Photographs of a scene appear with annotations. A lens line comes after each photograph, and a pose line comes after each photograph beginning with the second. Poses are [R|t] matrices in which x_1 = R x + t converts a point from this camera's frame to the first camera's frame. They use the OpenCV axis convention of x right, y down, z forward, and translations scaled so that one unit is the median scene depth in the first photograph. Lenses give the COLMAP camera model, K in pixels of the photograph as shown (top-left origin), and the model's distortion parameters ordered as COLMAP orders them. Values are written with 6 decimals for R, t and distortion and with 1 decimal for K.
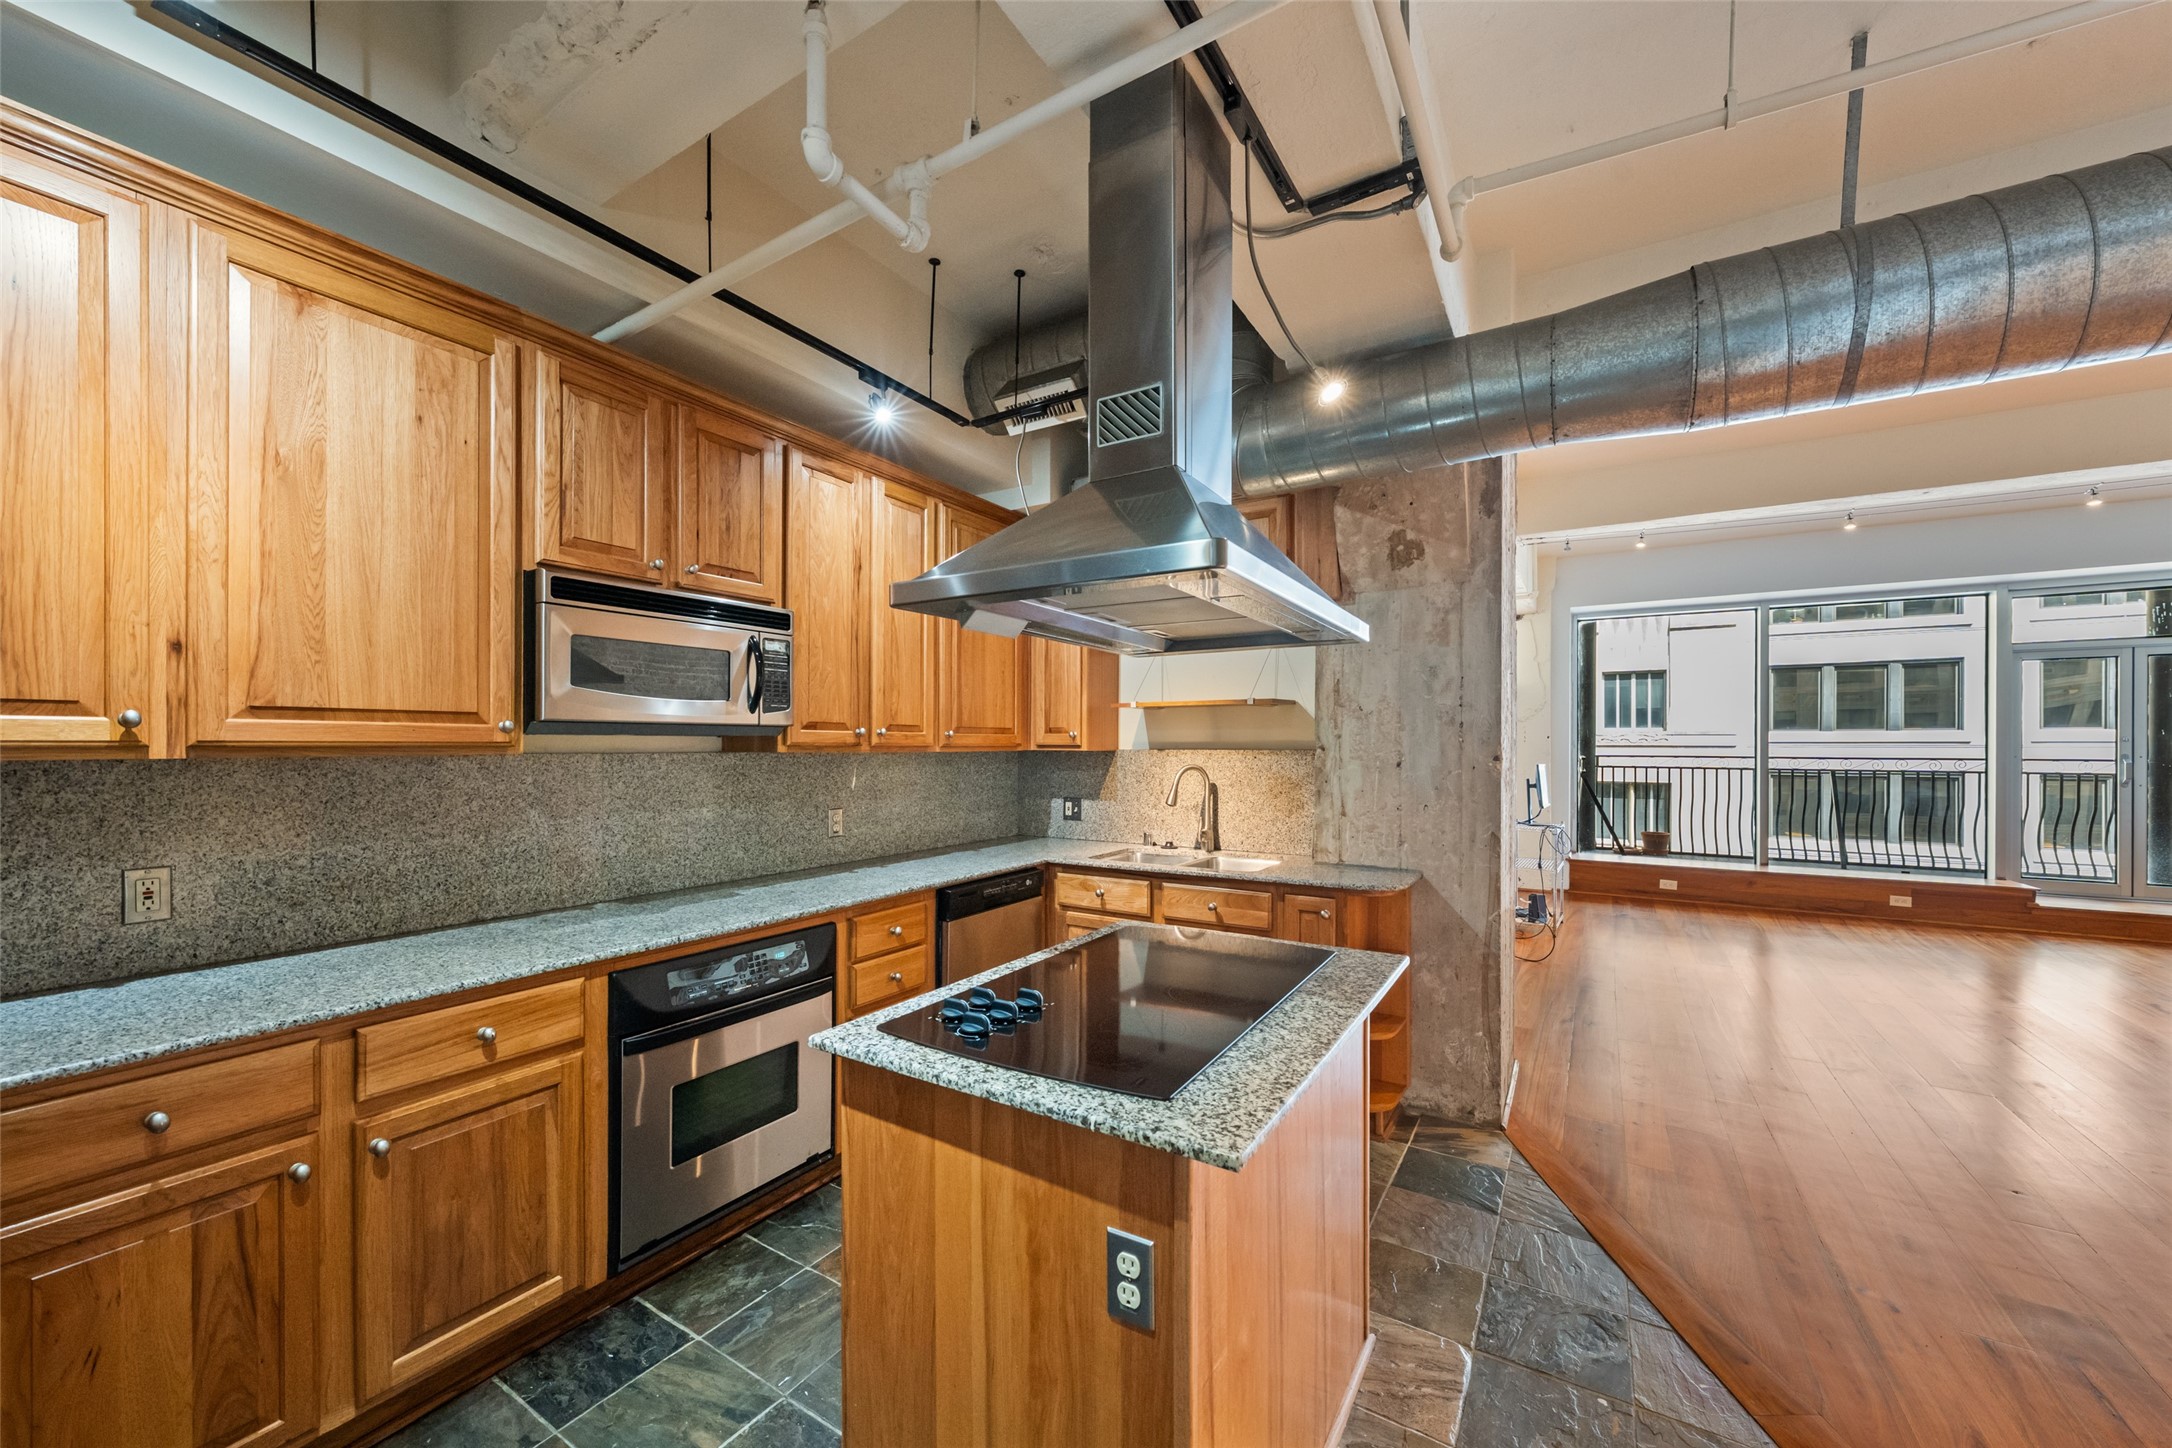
lens RADIAL K [[806.1, 0, 1082.1], [0, 806.1, 742.7], [0, 0, 1]] dist [-0.000678, -0.000135]
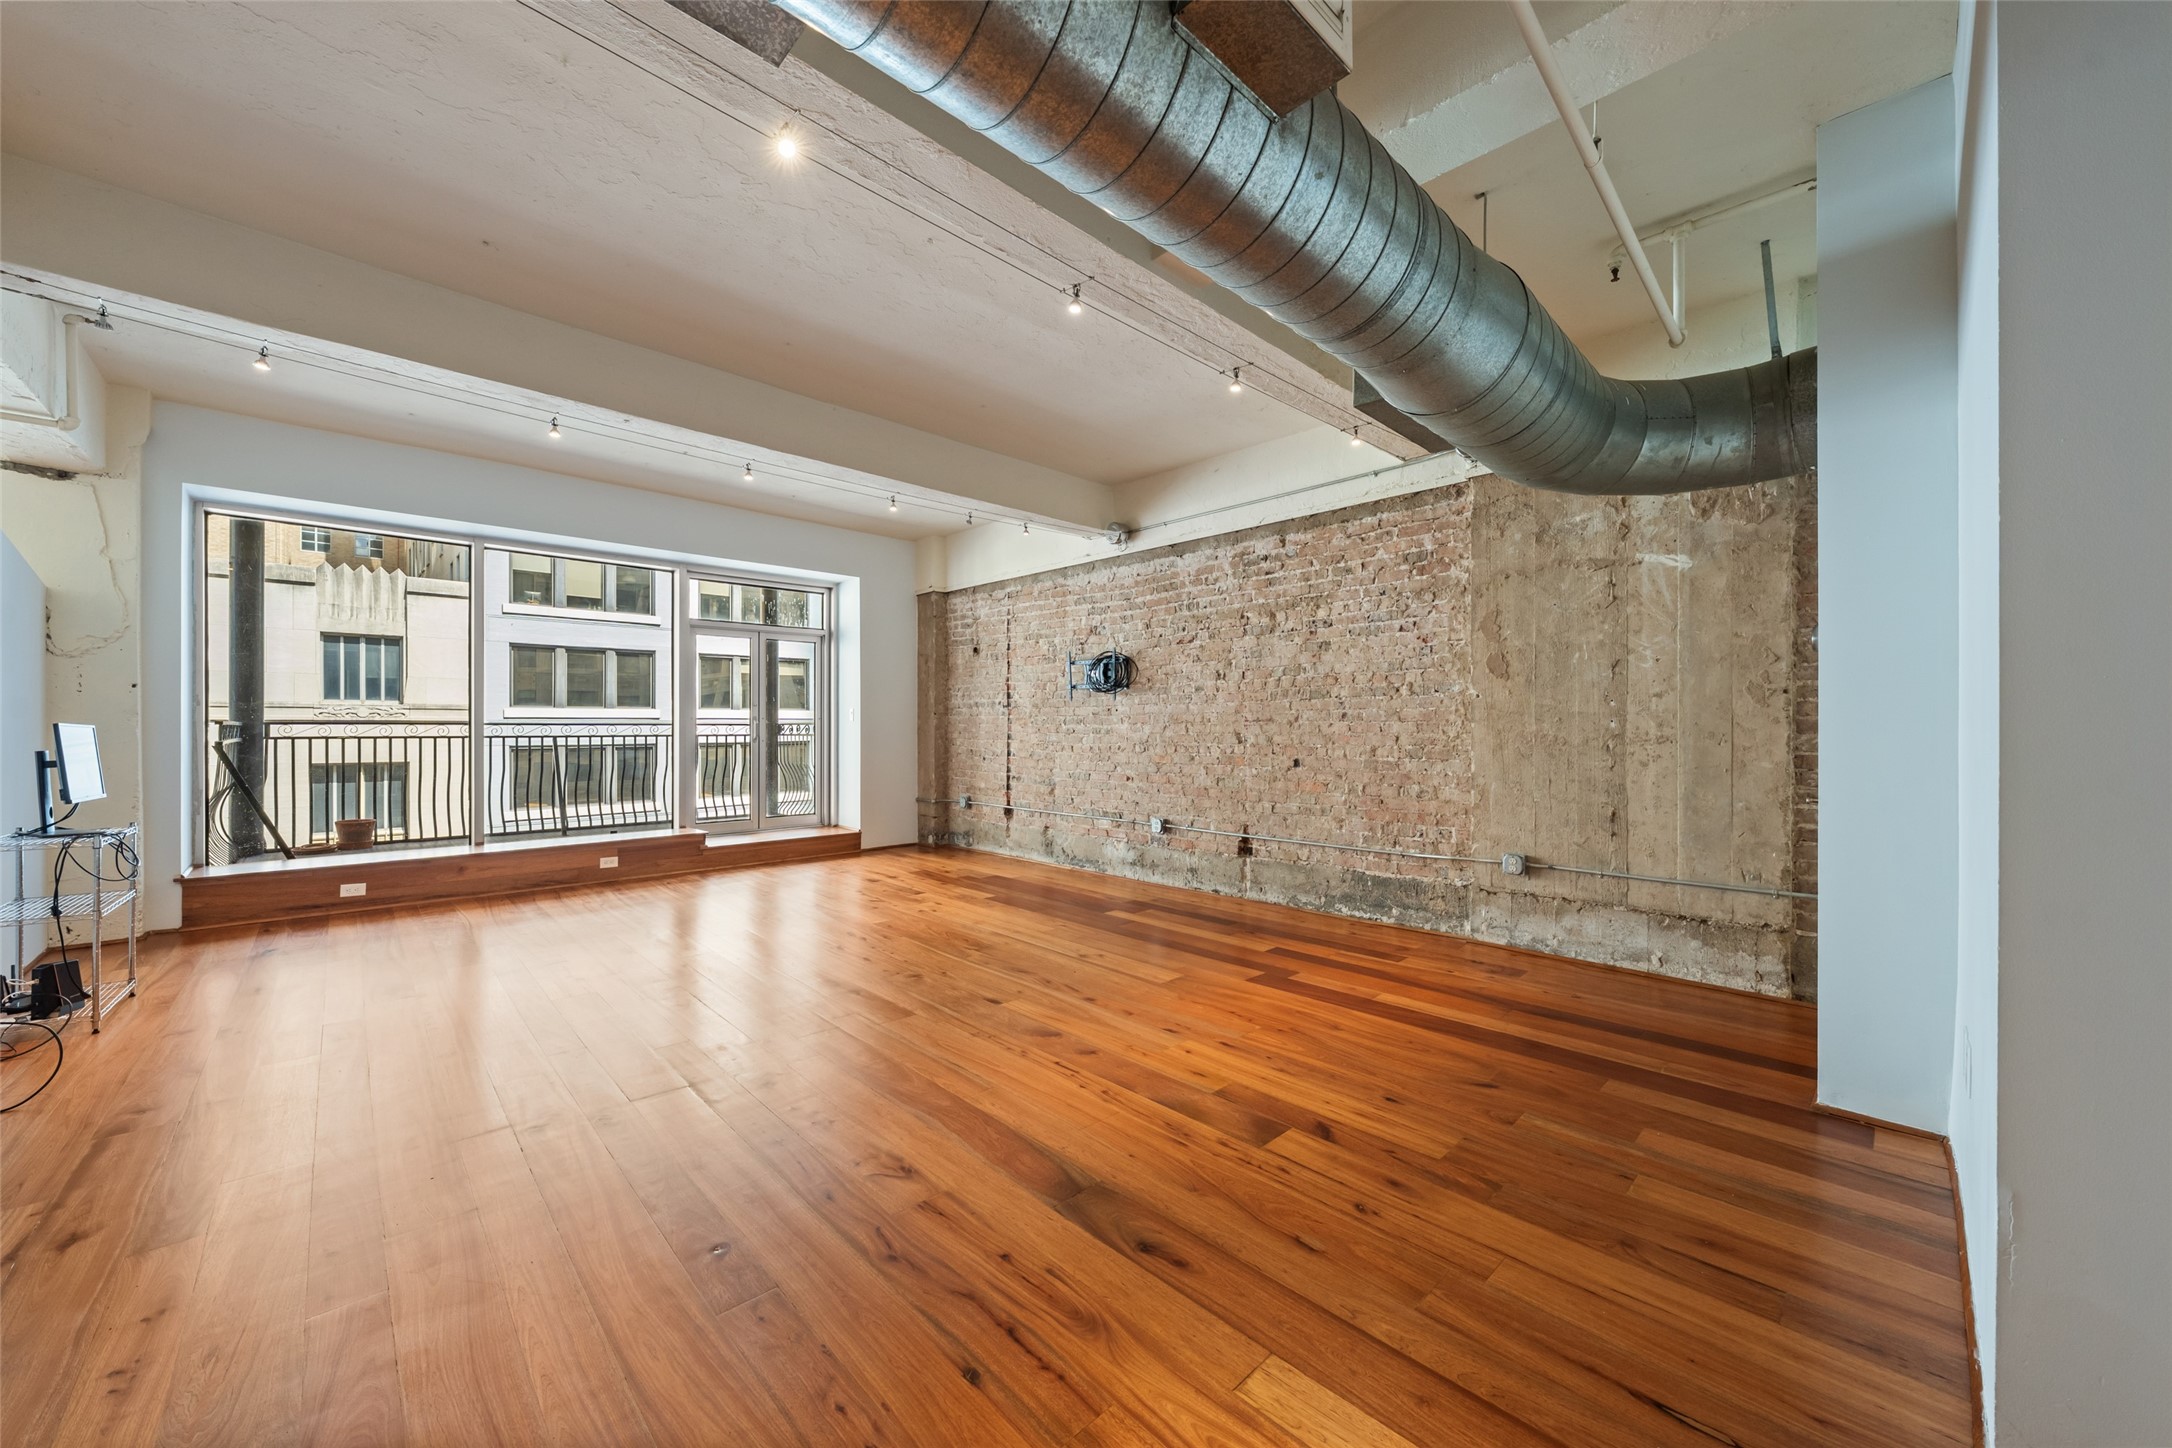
lens RADIAL K [[806.1, 0, 1085.3], [0, 806.1, 726.7], [0, 0, 1]] dist [-0.000678, -0.000135]
pose [[0.247359, -0.004366, 0.968914, 0.130990], [-0.001685, 0.999986, 0.004937, 0.015506], [-0.968922, -0.002854, 0.247348, 0.121309]]
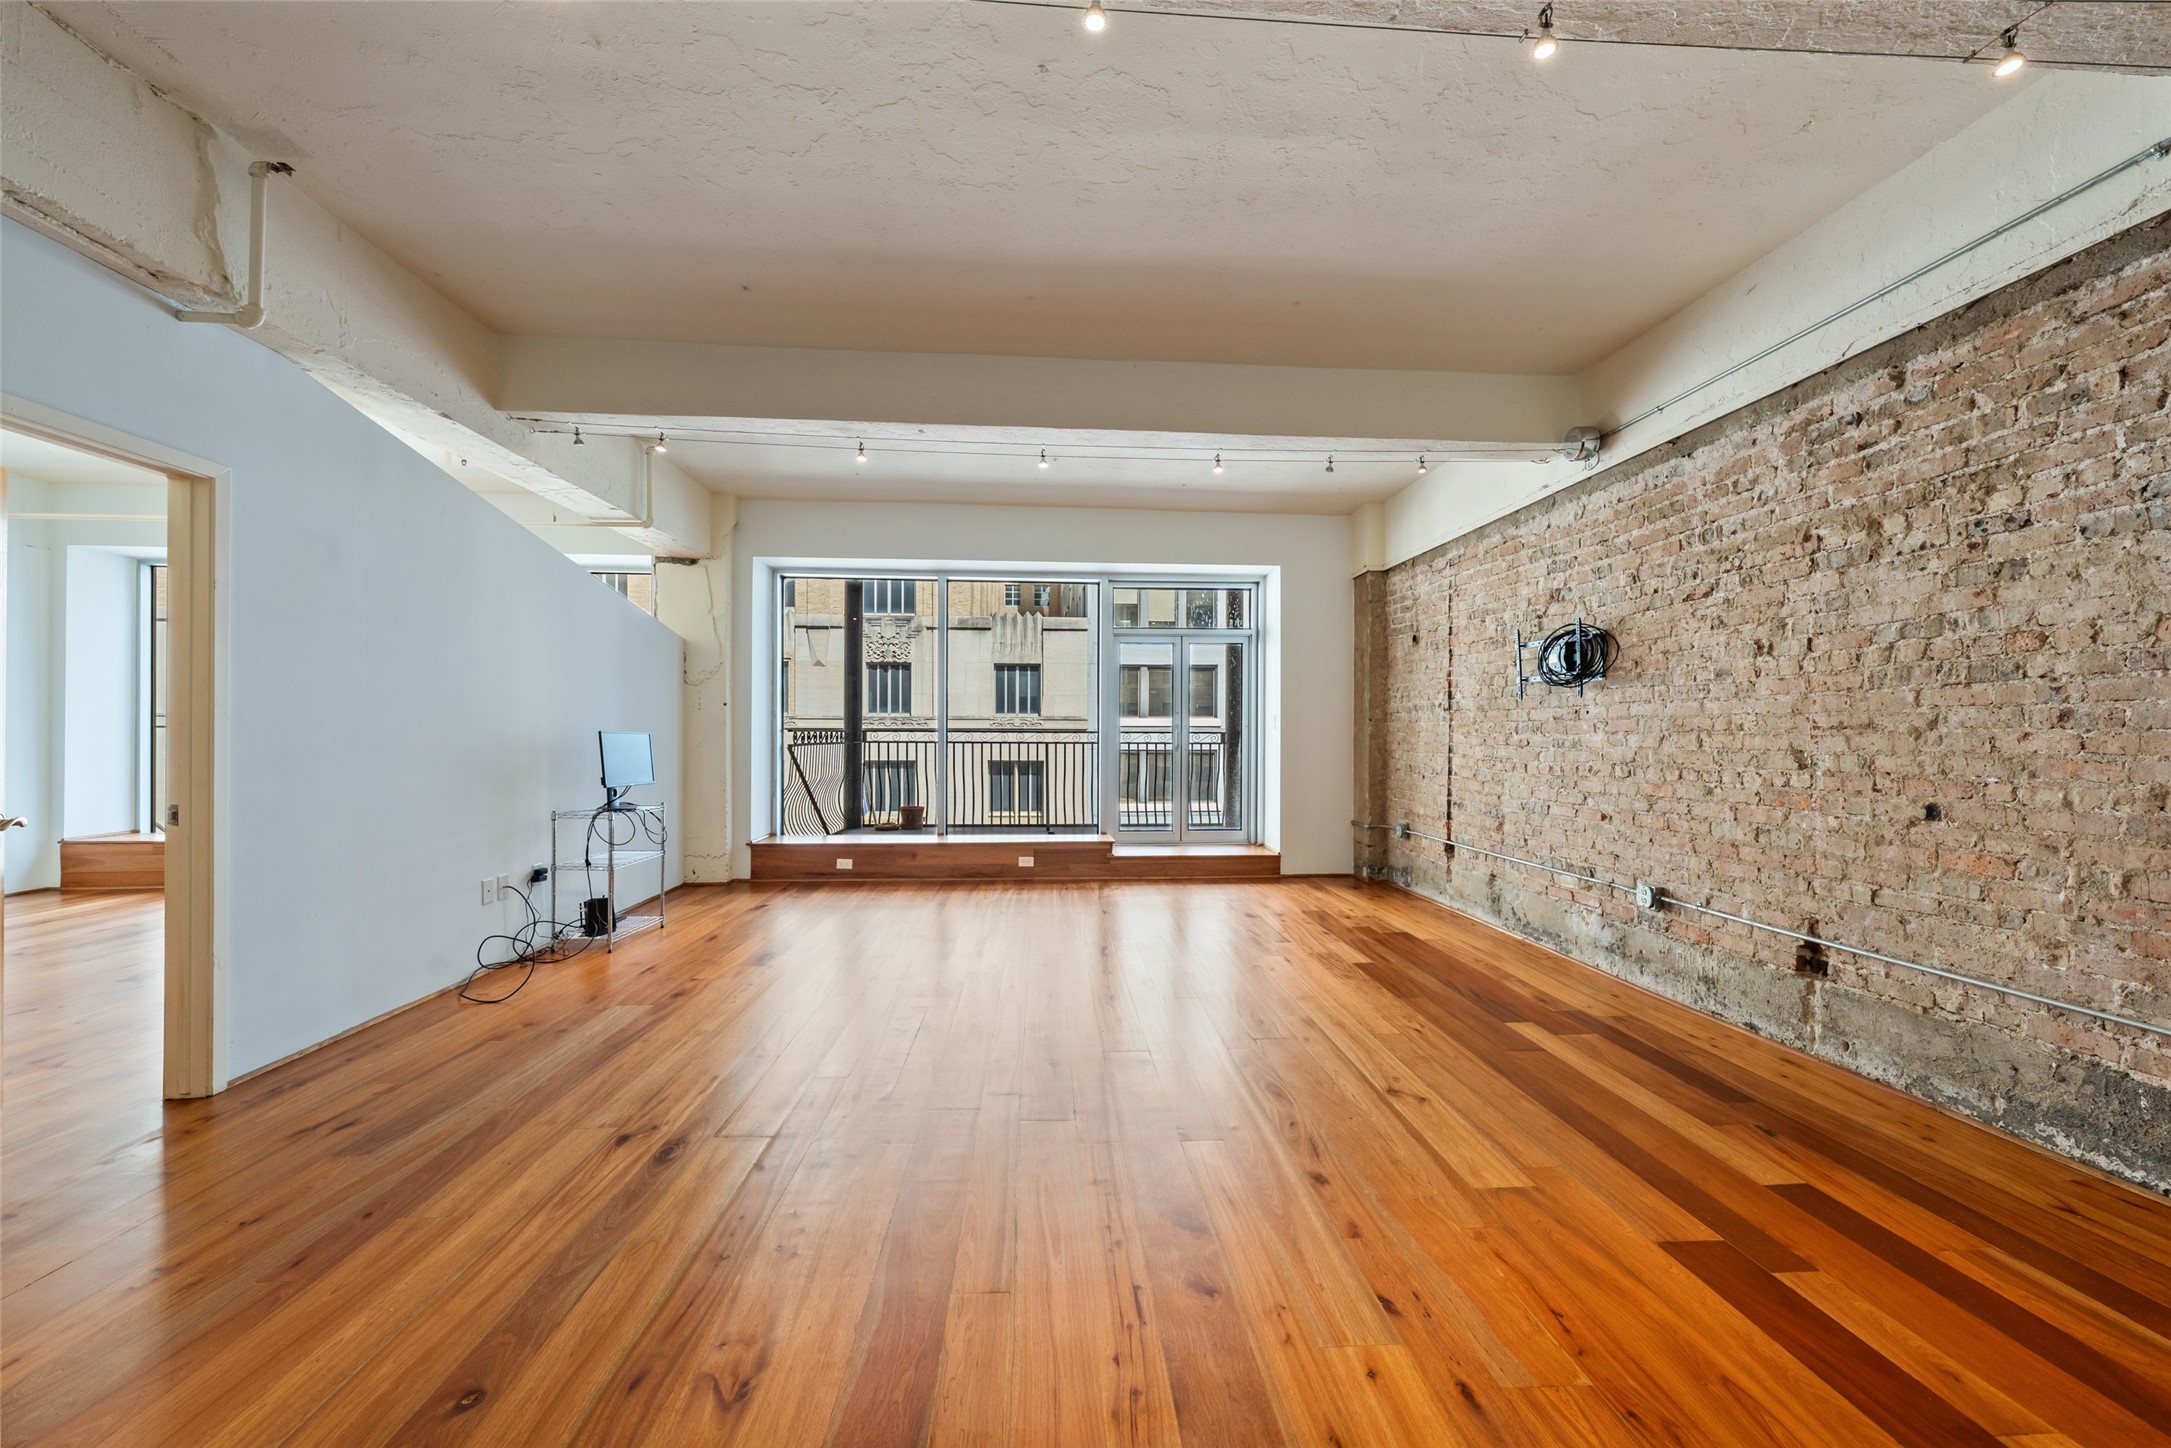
lens RADIAL K [[805.8, 0, 1079.3], [0, 805.8, 732.6], [0, 0, 1]] dist [-0.000678, -0.000135]
pose [[0.814037, -0.000501, 0.580813, 0.303965], [-0.001962, 0.999992, 0.003612, 0.015159], [-0.580809, -0.004079, 0.814029, 0.063308]]
